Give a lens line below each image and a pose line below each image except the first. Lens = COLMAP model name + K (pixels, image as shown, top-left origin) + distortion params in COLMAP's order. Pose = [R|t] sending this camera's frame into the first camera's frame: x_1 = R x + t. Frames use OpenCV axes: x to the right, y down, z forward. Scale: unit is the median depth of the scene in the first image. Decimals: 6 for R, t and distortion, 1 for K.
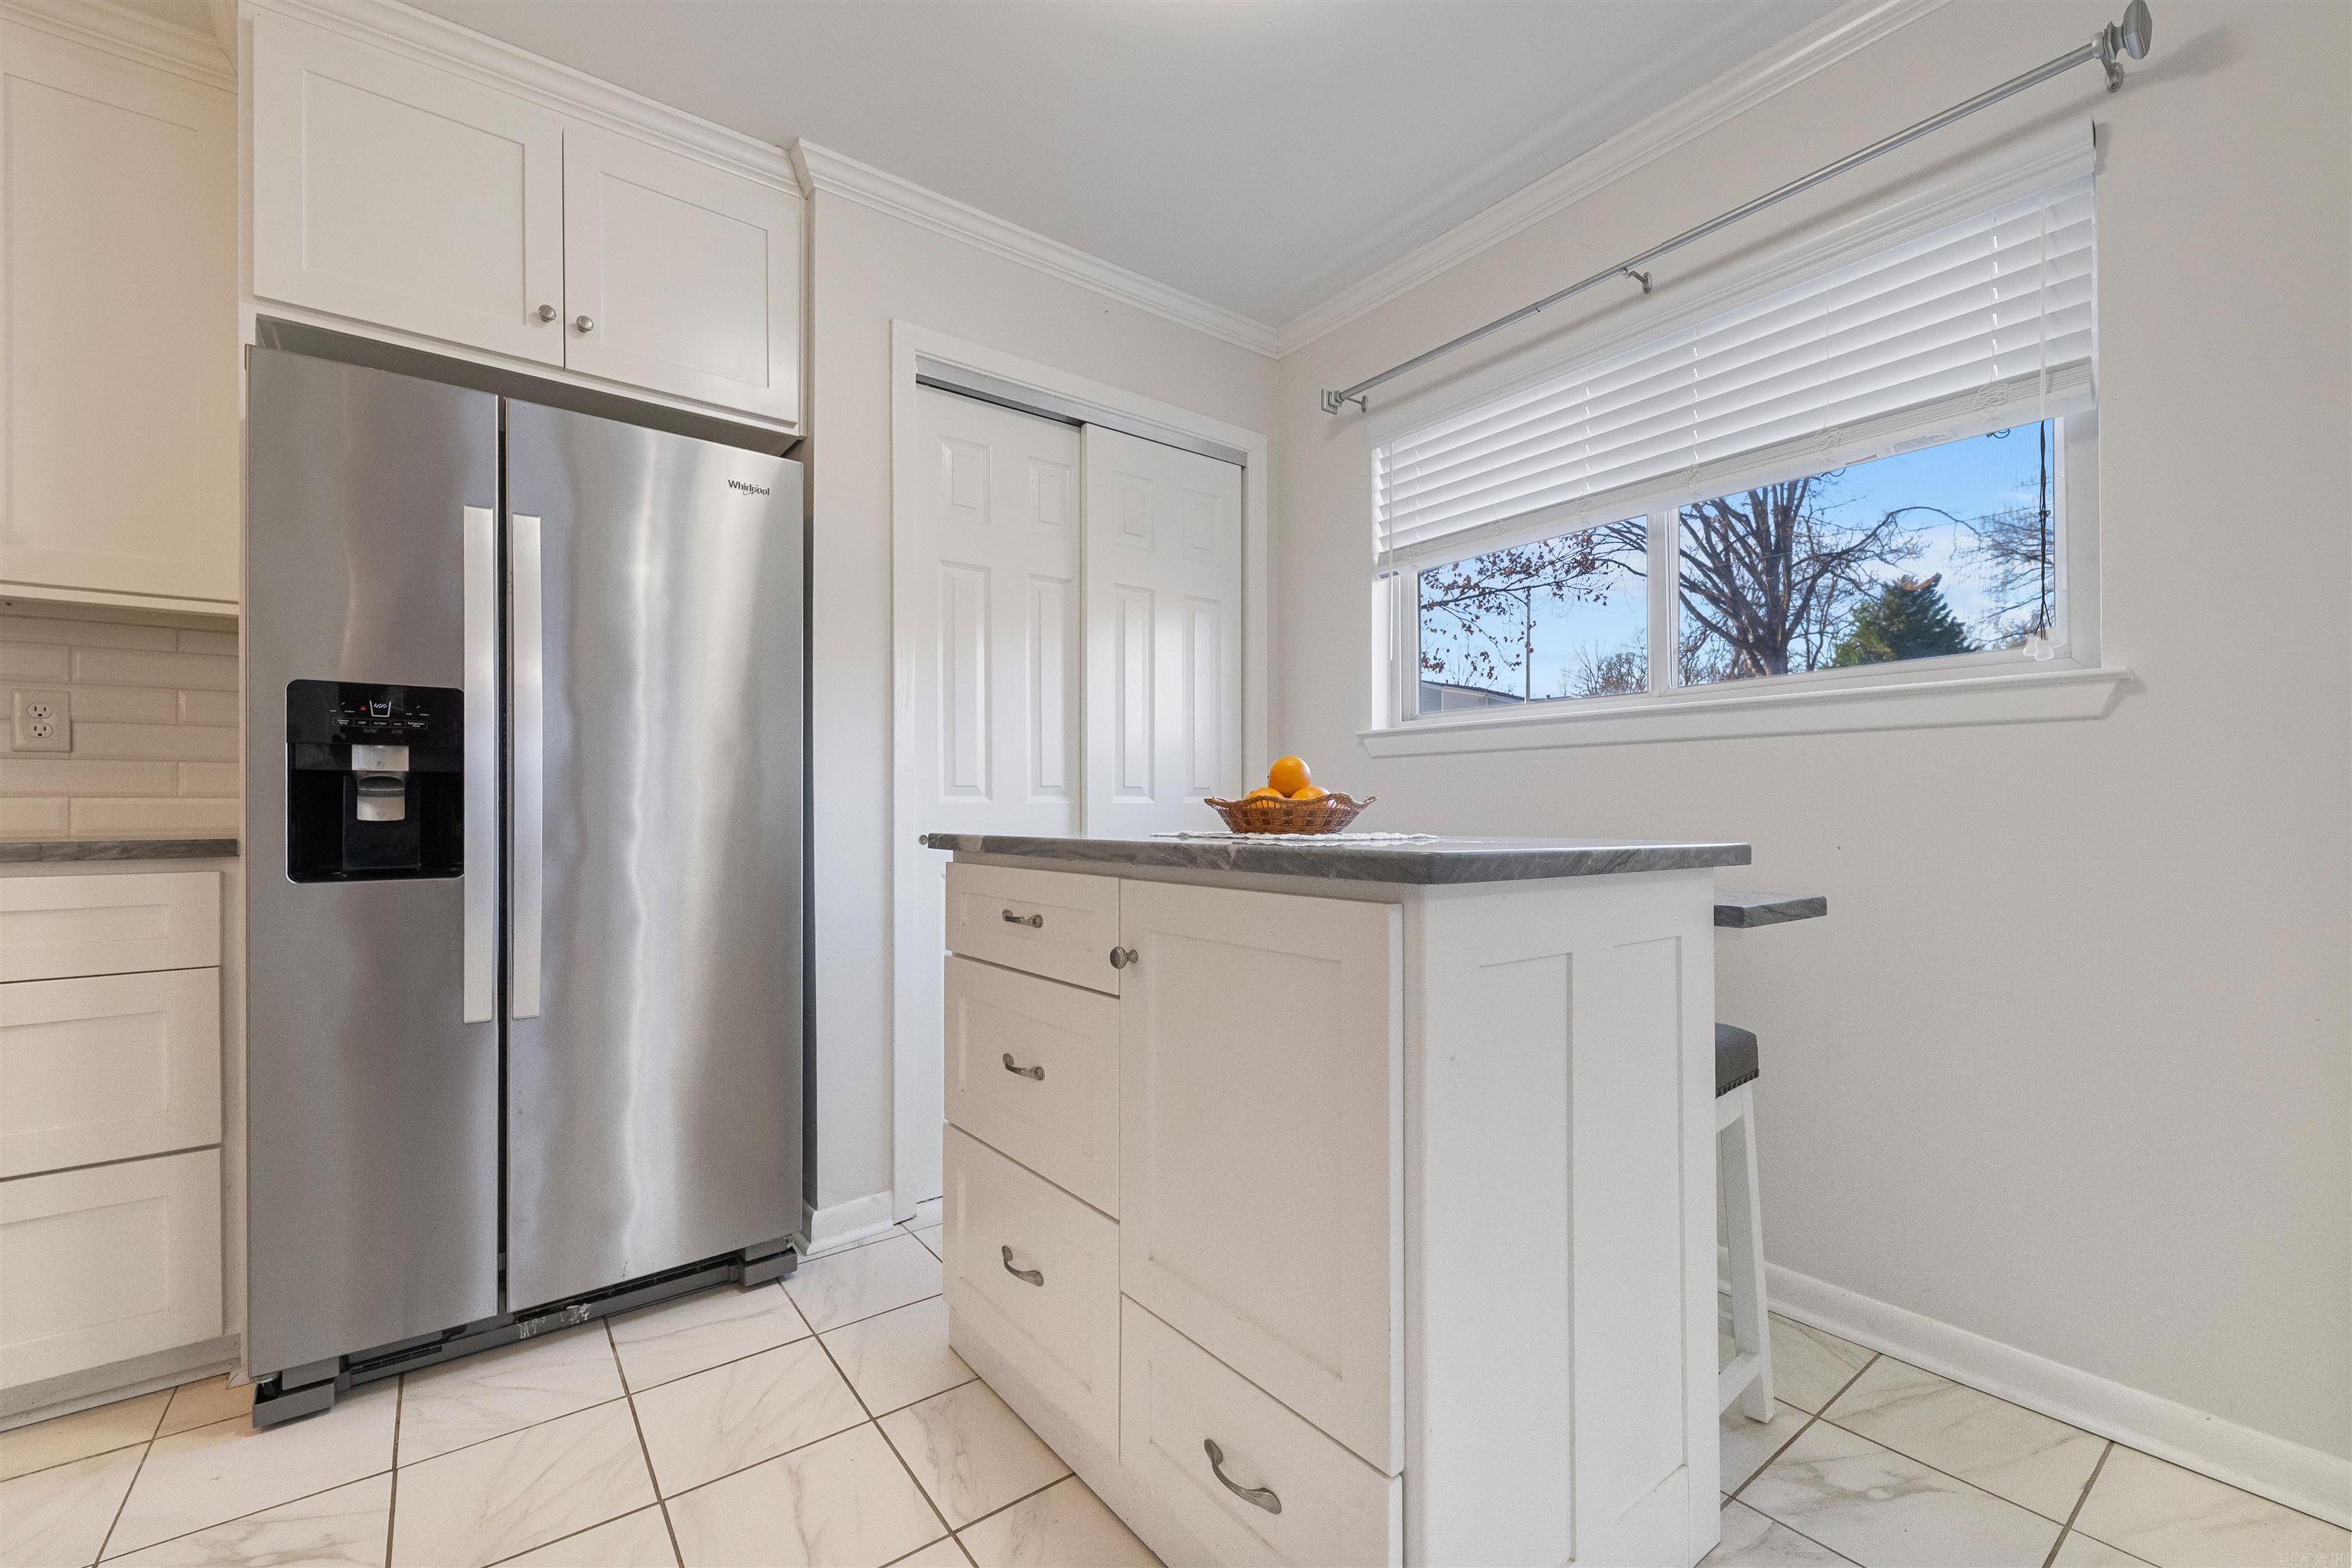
lens RADIAL K [[962.0, 0, 1180.0], [0, 962.0, 793.4], [0, 0, 1]] dist [-0.008098, -0.000370]
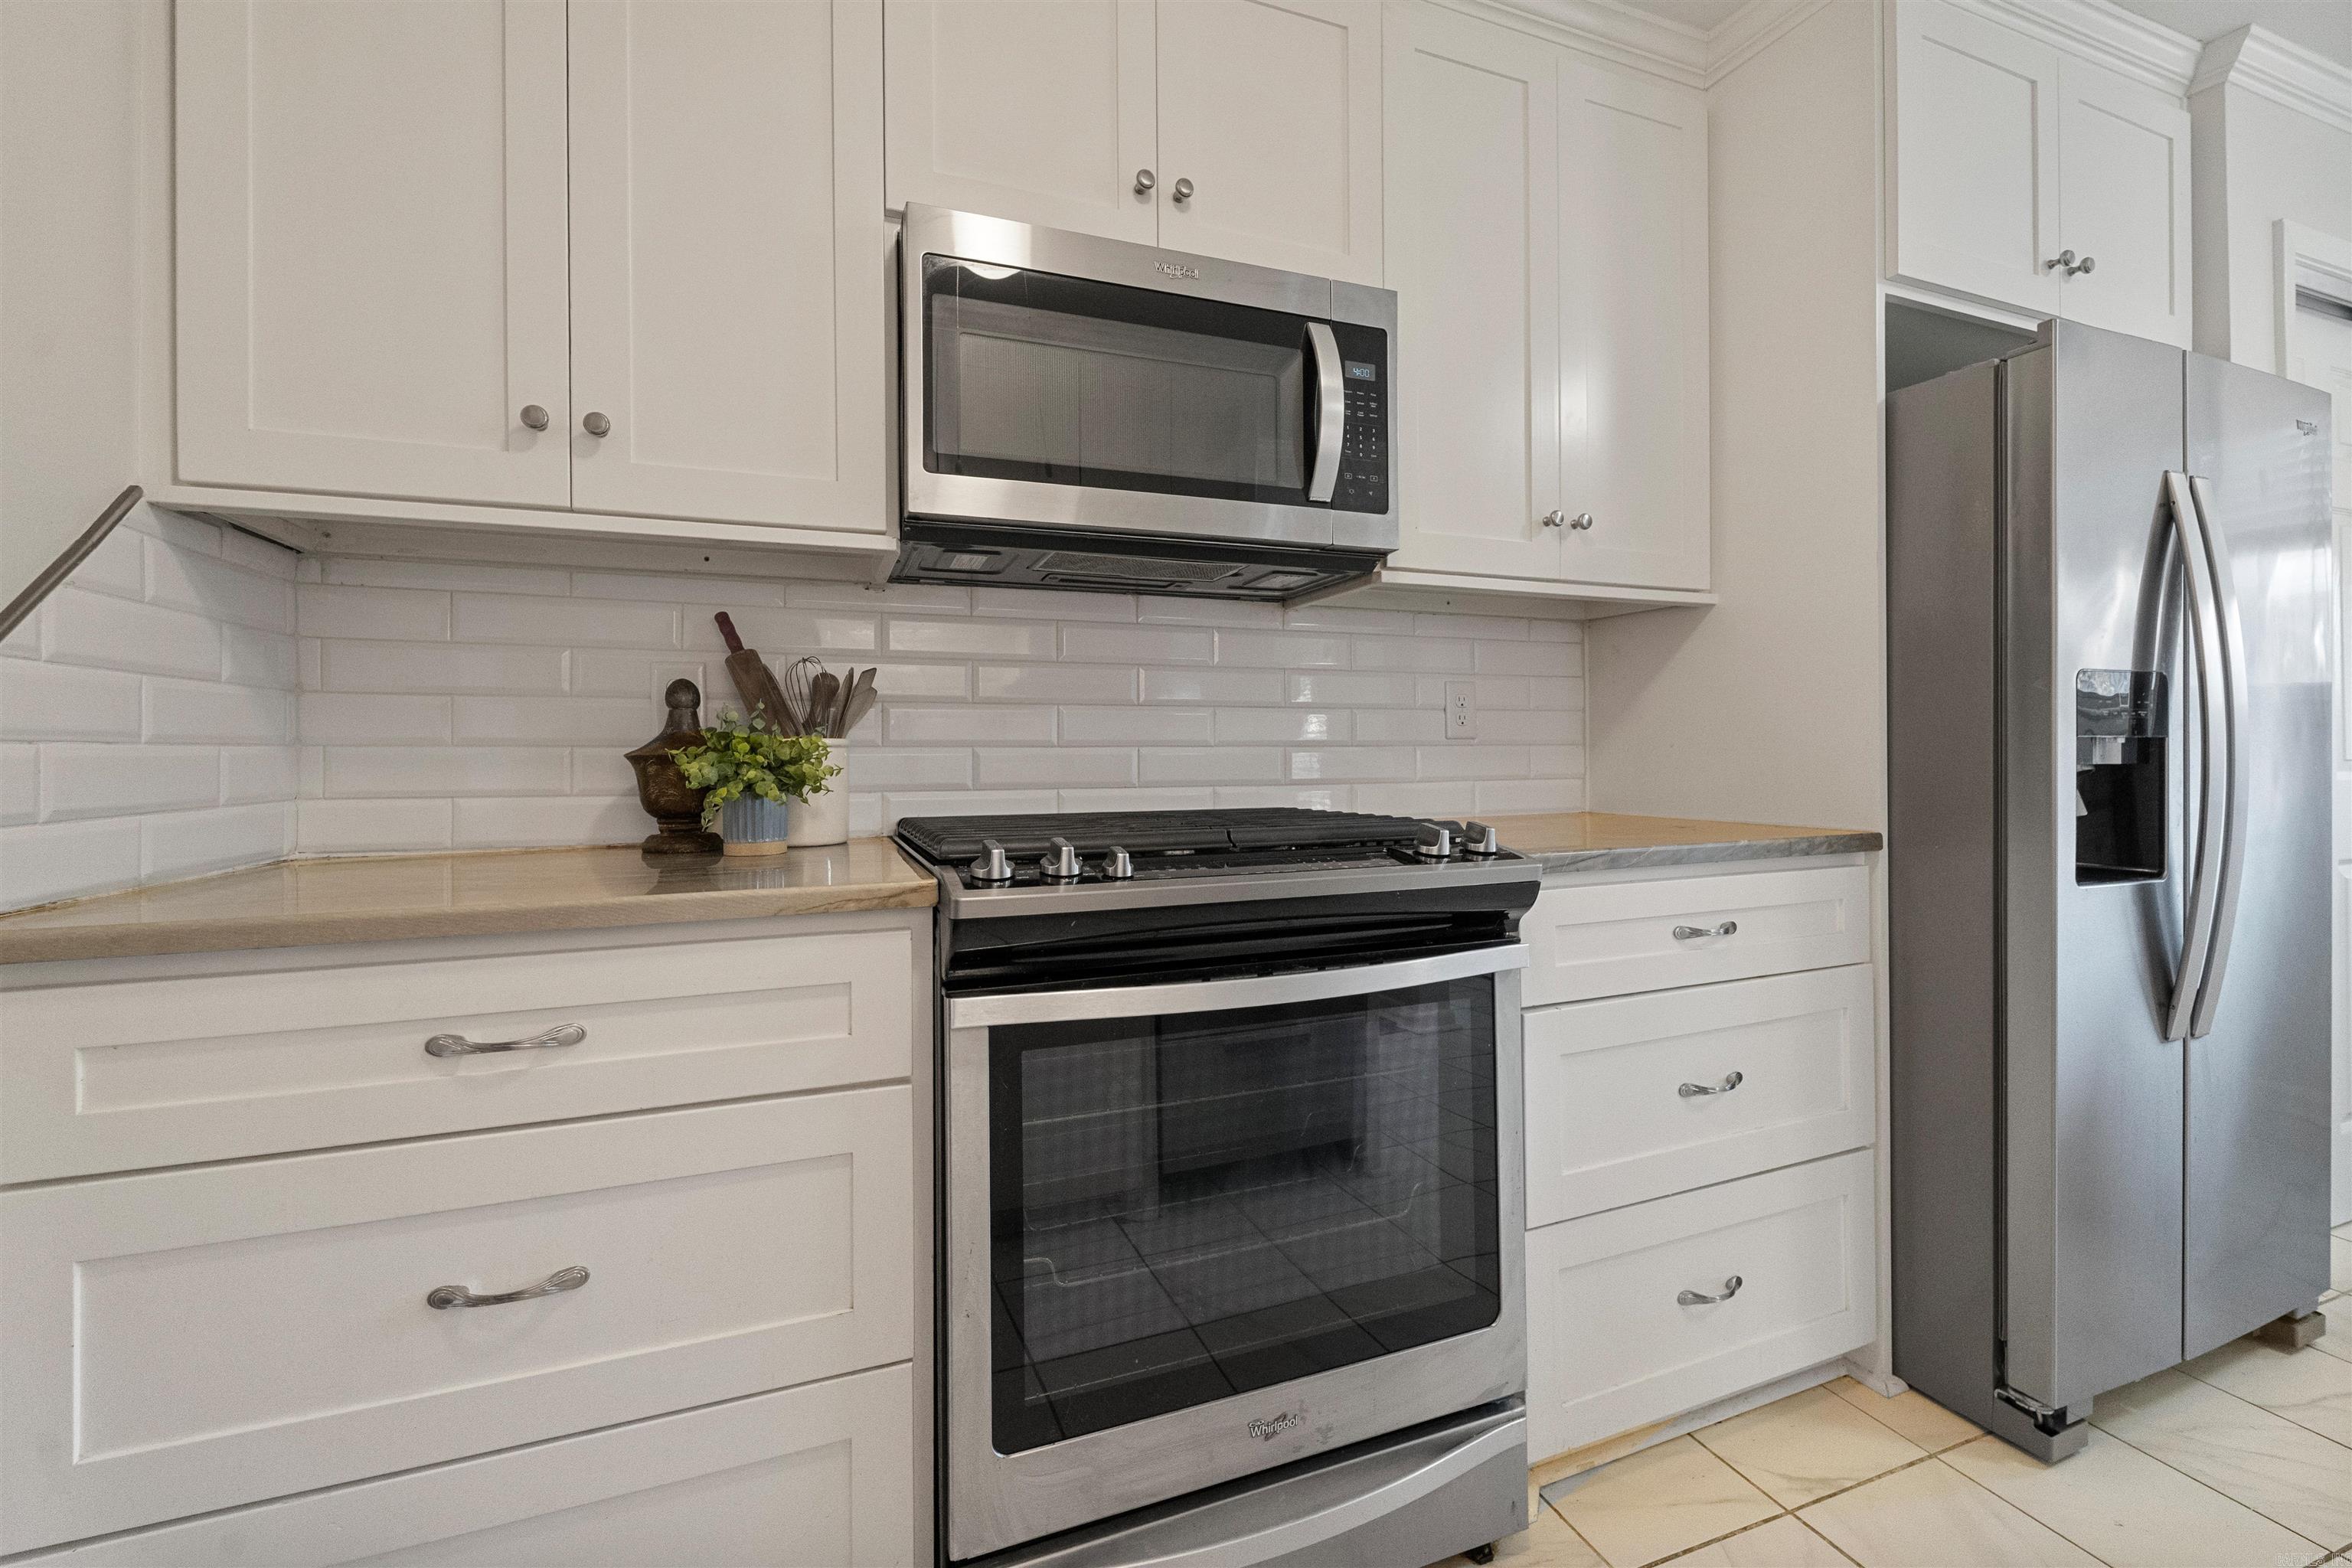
lens RADIAL K [[961.6, 0, 1174.2], [0, 961.6, 751.0], [0, 0, 1]] dist [-0.000099, -0.000288]
pose [[0.954663, -0.004464, -0.297654, -1.411986], [0.006946, 0.999949, 0.007281, -0.047764], [0.297607, -0.009018, 0.954646, -0.153589]]
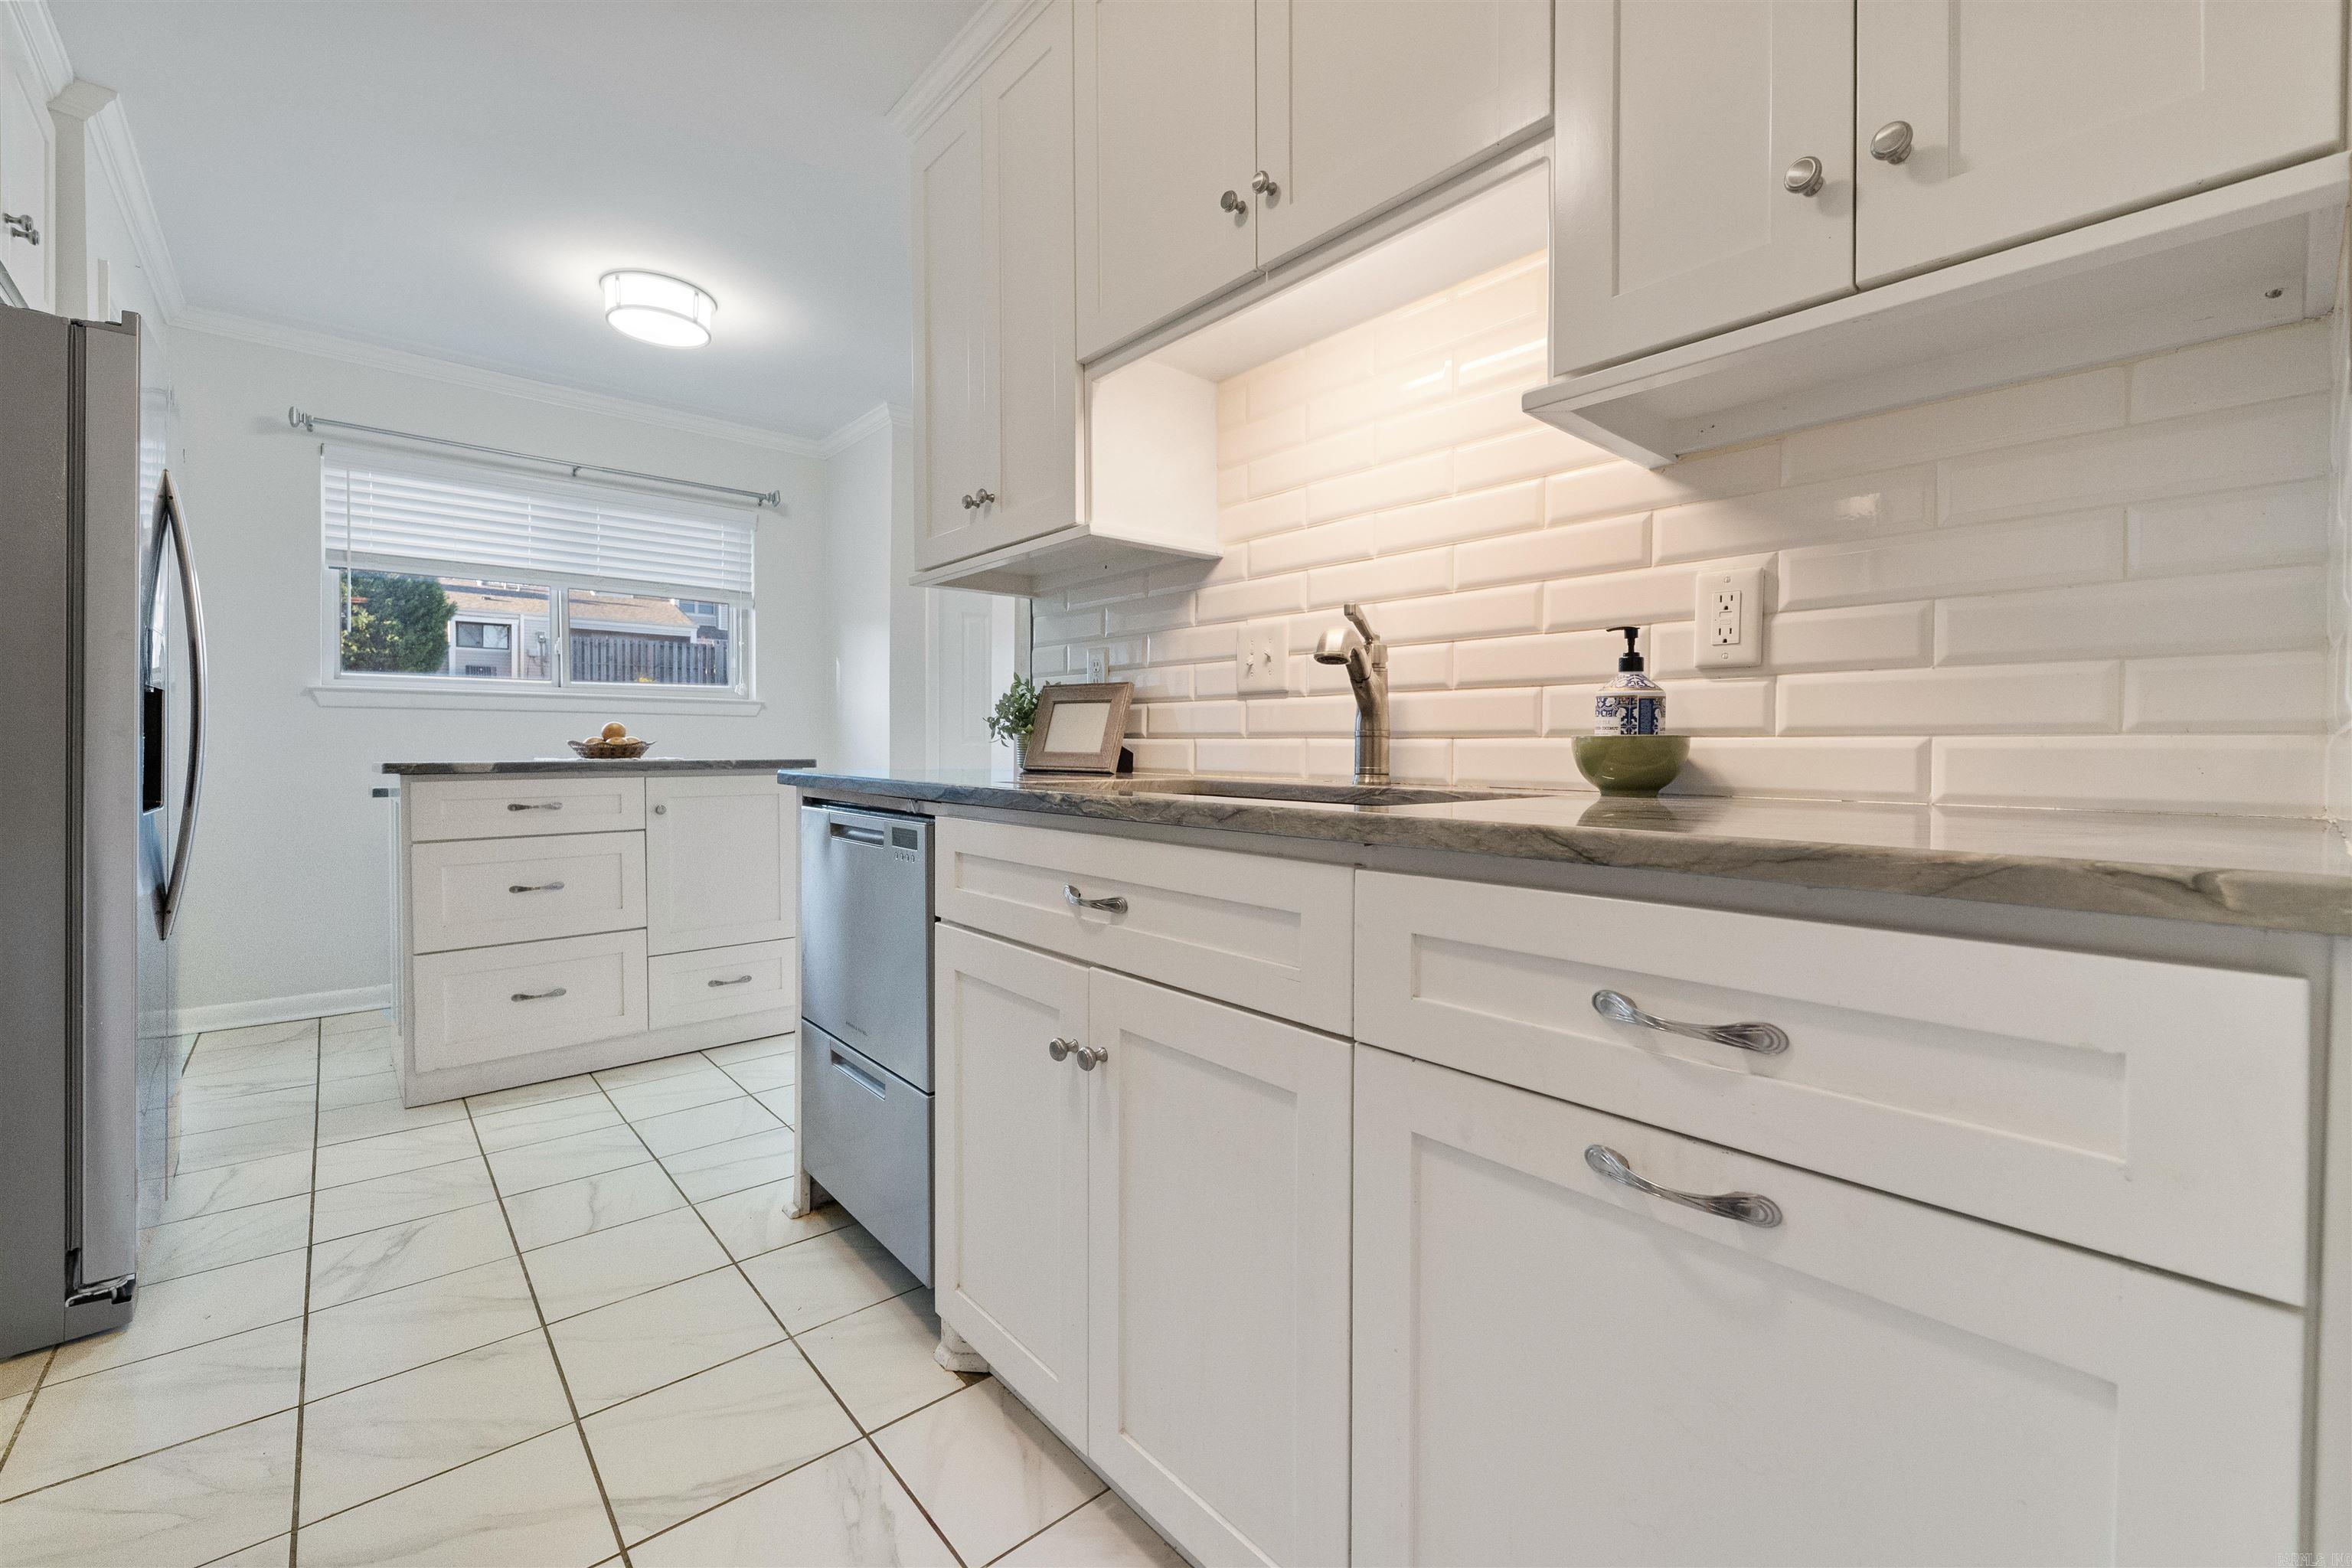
lens RADIAL K [[961.5, 0, 1174.6], [0, 961.5, 778.5], [0, 0, 1]] dist [0.011409, -0.005620]
pose [[-0.054592, -0.027982, 0.998117, -1.970257], [-0.013651, 0.999535, 0.027275, 0.010661], [-0.998415, -0.012136, -0.054949, -0.099464]]
